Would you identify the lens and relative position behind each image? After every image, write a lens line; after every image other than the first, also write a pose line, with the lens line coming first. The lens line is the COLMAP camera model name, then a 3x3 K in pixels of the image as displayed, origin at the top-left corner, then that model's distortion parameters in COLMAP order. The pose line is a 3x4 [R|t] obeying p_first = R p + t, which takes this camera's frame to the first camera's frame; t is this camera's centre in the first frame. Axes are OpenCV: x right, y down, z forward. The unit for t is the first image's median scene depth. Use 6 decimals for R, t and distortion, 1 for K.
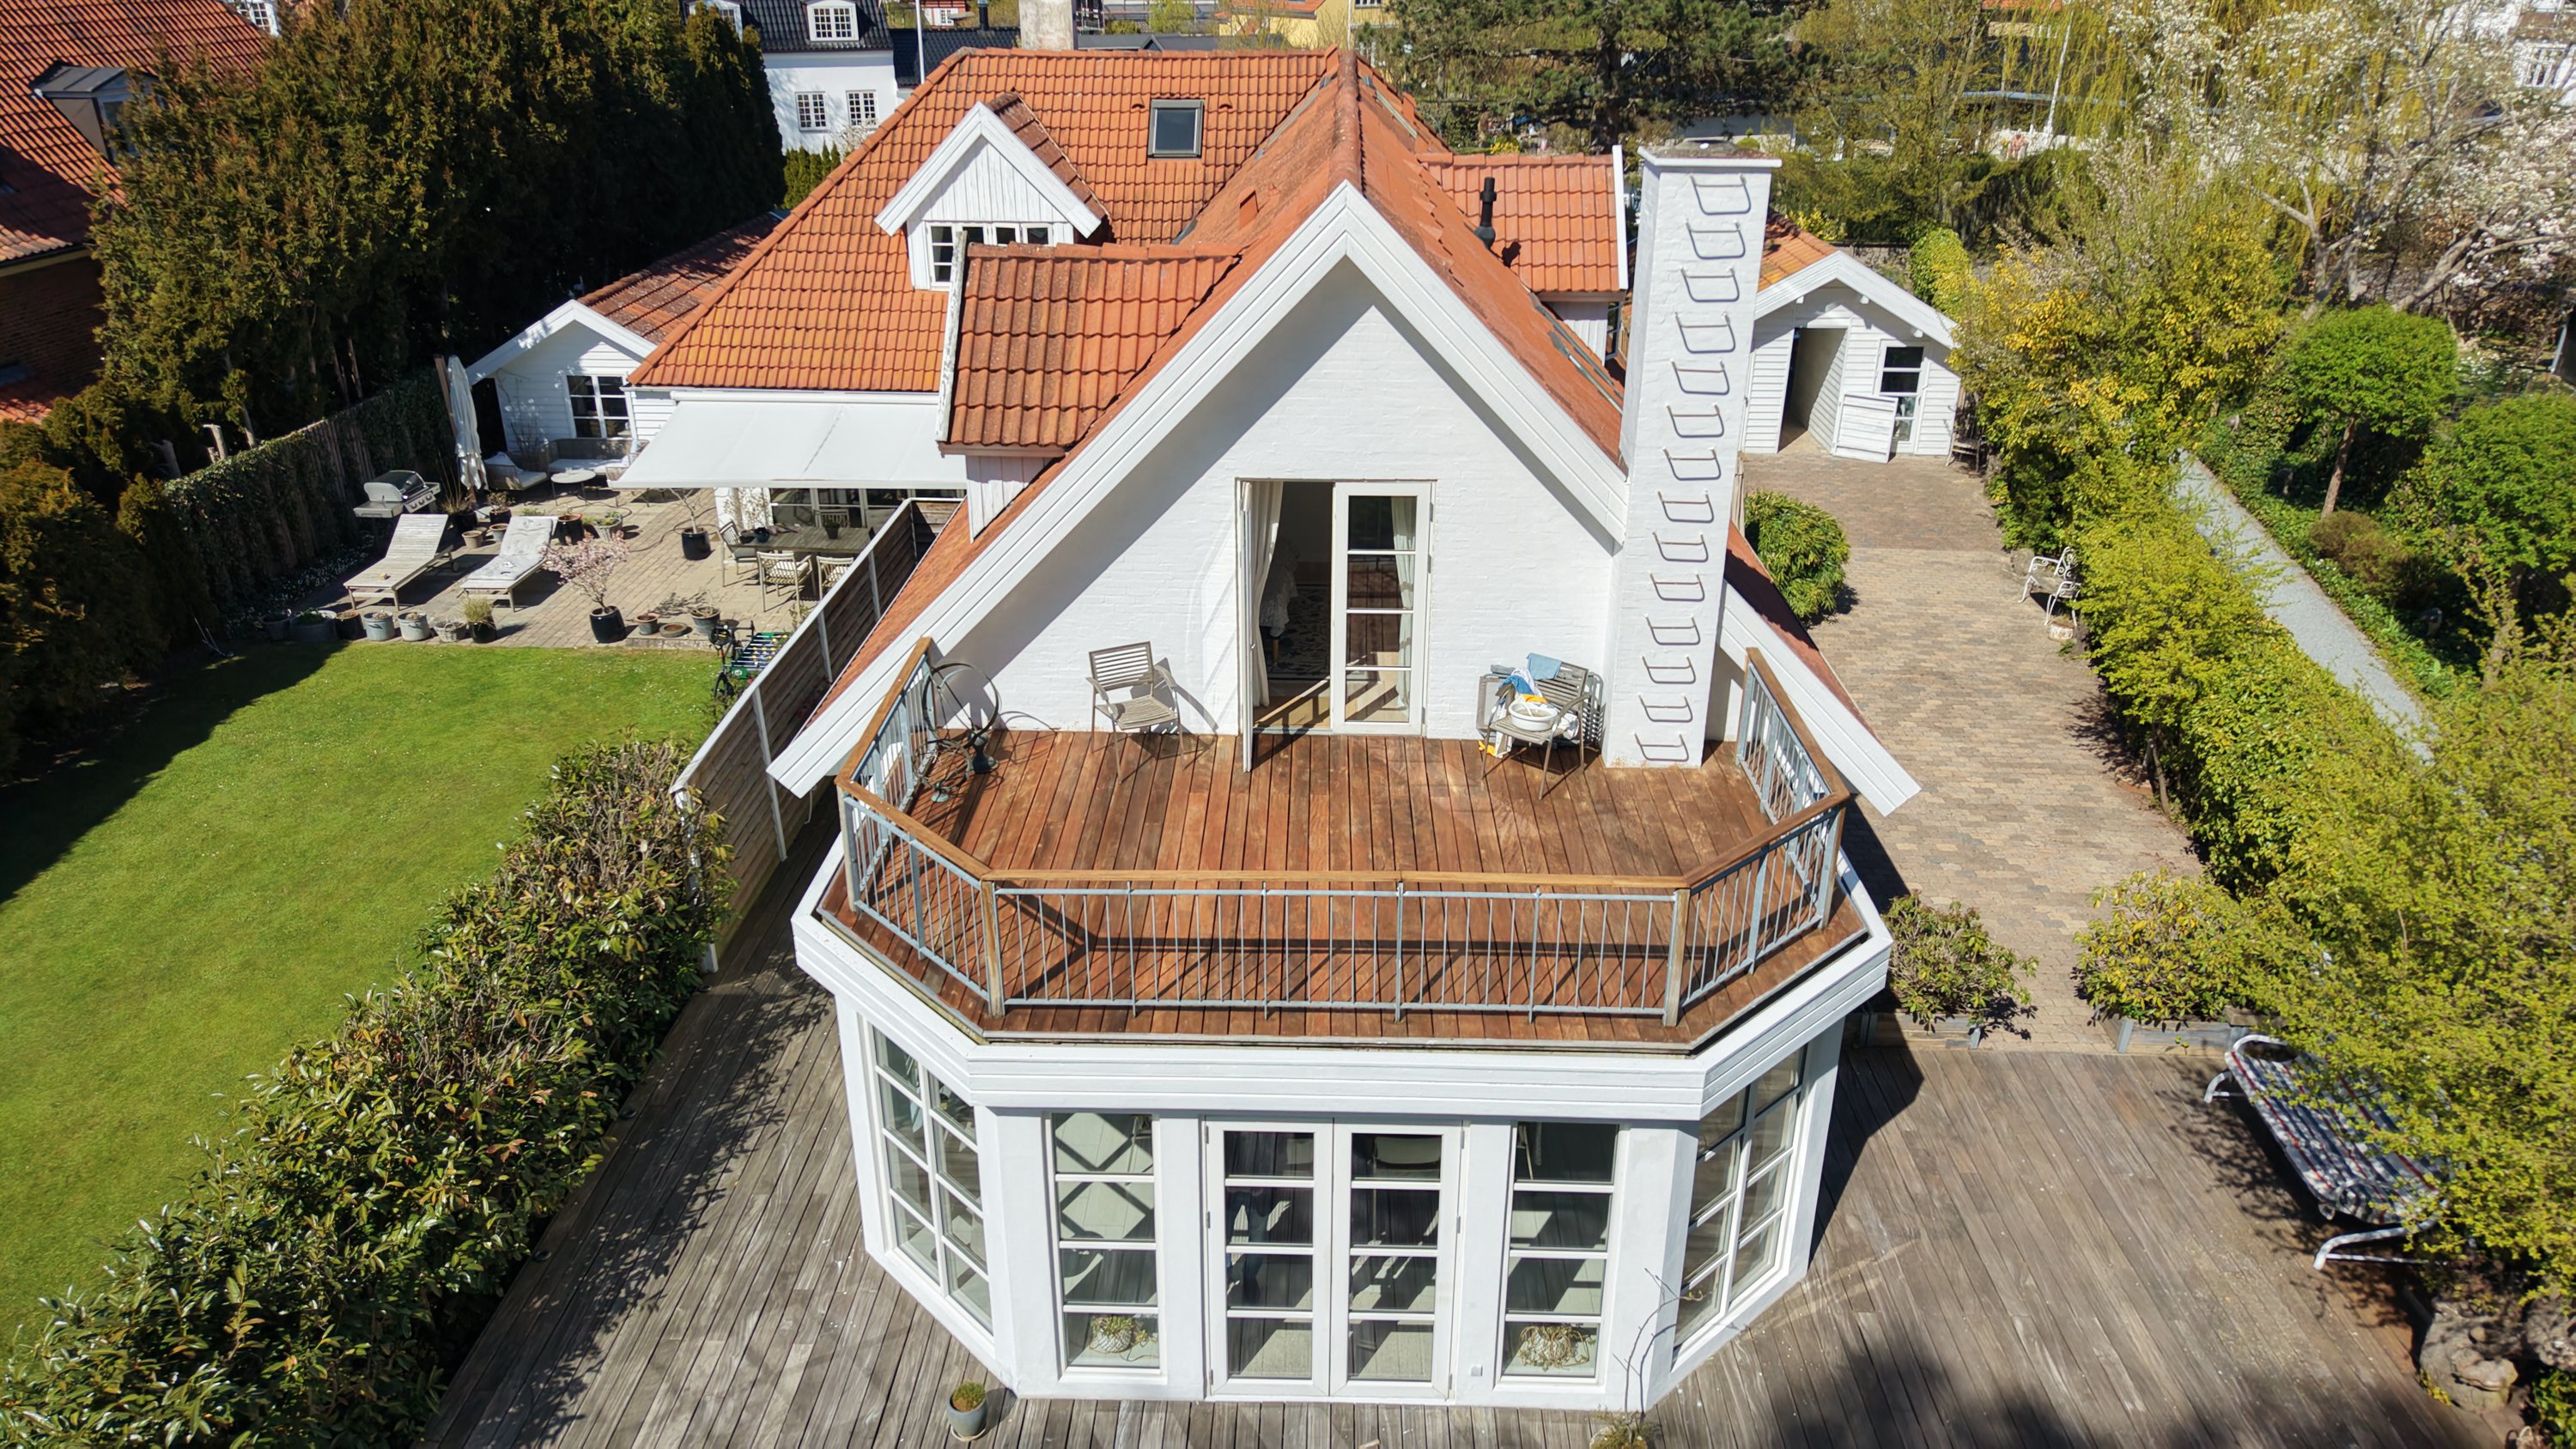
lens RADIAL K [[1665.4, 0, 1313.3], [0, 1665.4, 723.0], [0, 0, 1]] dist [-0.002166, -0.006405]
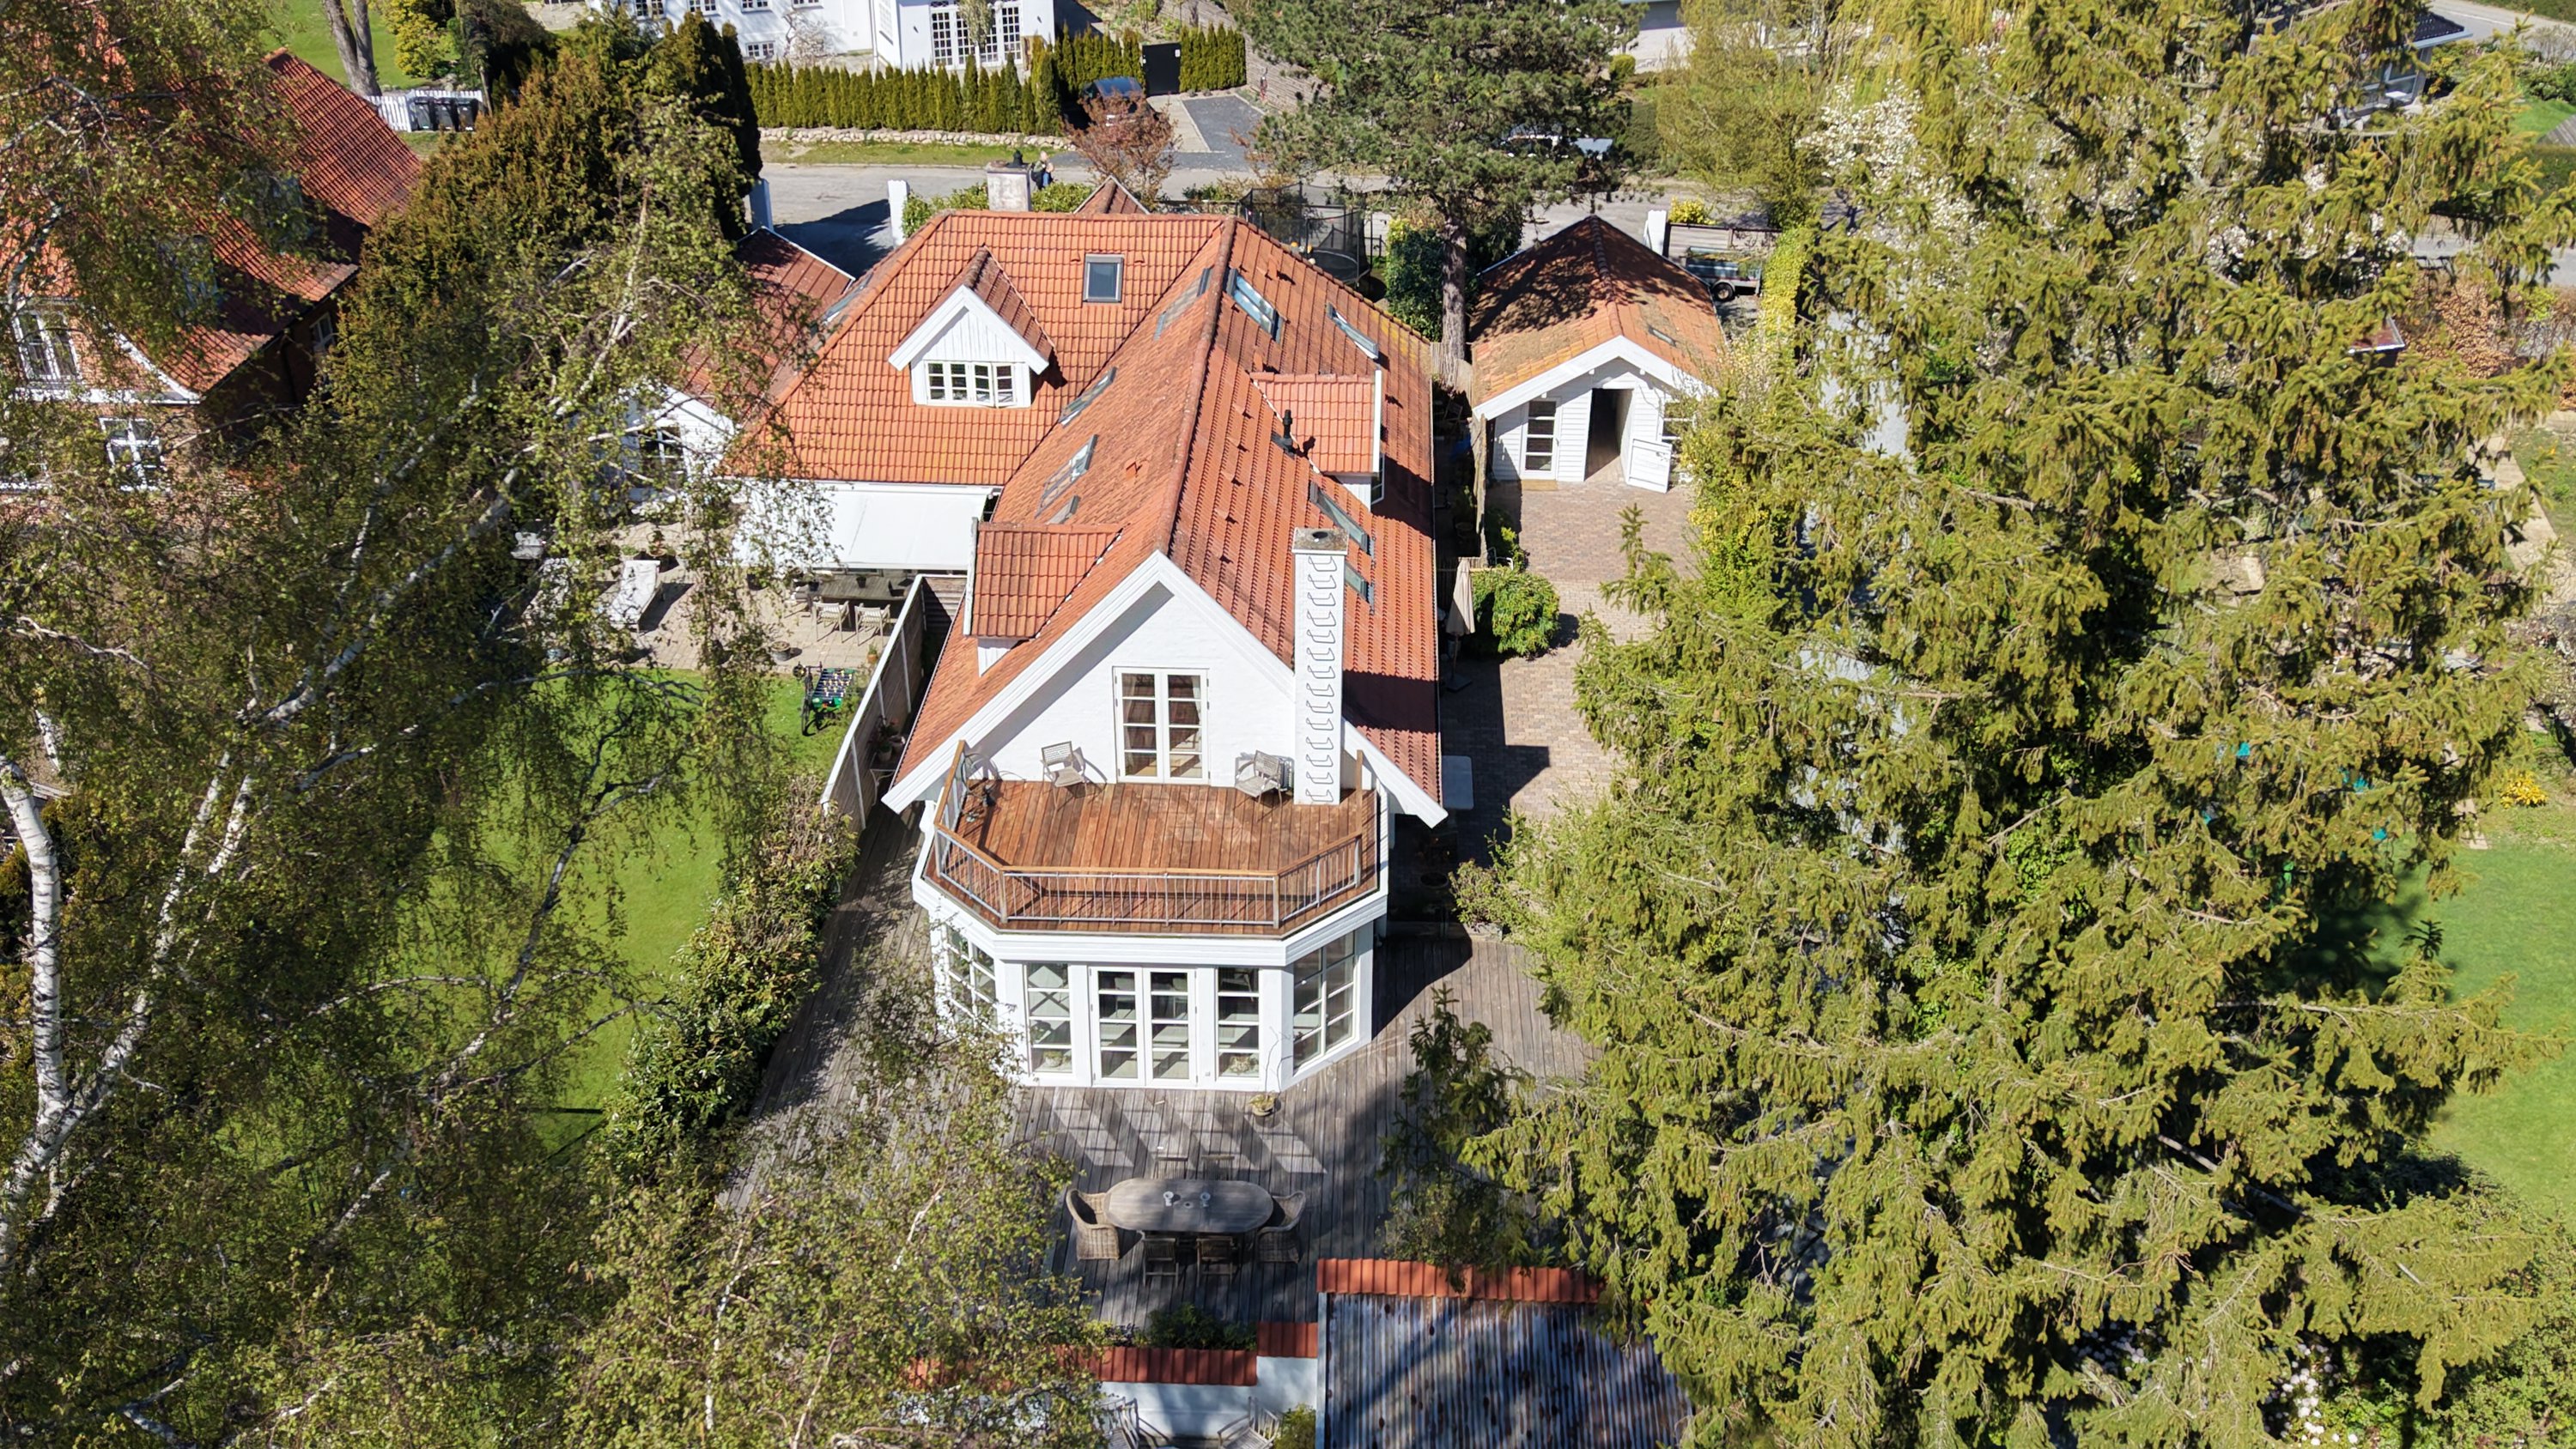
lens RADIAL K [[1665.4, 0, 1268.3], [0, 1665.4, 732.0], [0, 0, 1]] dist [-0.002166, -0.006405]
pose [[0.999965, 0.007624, 0.003467, 0.150450], [-0.007830, 0.997929, 0.063841, -0.212725], [-0.002973, -0.063866, 0.997954, -1.151350]]
